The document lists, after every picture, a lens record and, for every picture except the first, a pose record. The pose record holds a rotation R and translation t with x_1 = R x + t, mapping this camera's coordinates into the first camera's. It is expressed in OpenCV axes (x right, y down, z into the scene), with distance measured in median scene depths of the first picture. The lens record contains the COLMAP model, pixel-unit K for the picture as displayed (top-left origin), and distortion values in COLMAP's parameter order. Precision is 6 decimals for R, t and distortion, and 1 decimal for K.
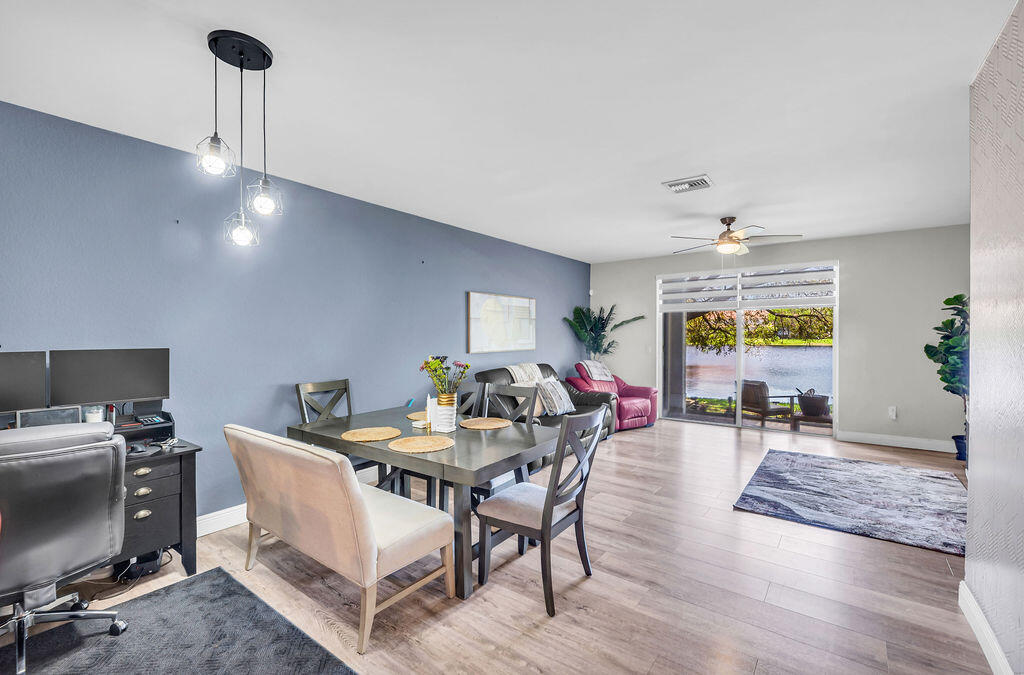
lens RADIAL K [[444.0, 0, 509.2], [0, 444.0, 338.1], [0, 0, 1]] dist [0.001540, 0.000302]
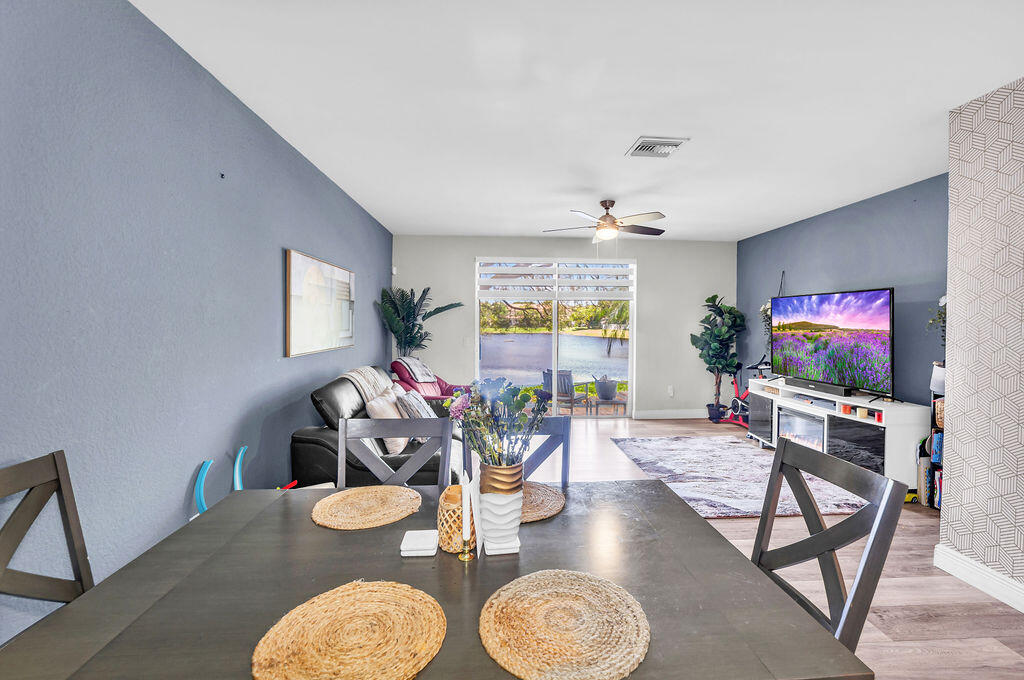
lens RADIAL K [[442.2, 0, 509.1], [0, 442.2, 336.0], [0, 0, 1]] dist [-0.003408, -0.000138]
pose [[0.757016, -0.012989, 0.653267, -0.259832], [-0.002844, 0.999727, 0.023174, -0.008095], [-0.653390, -0.019401, 0.756773, 0.405921]]
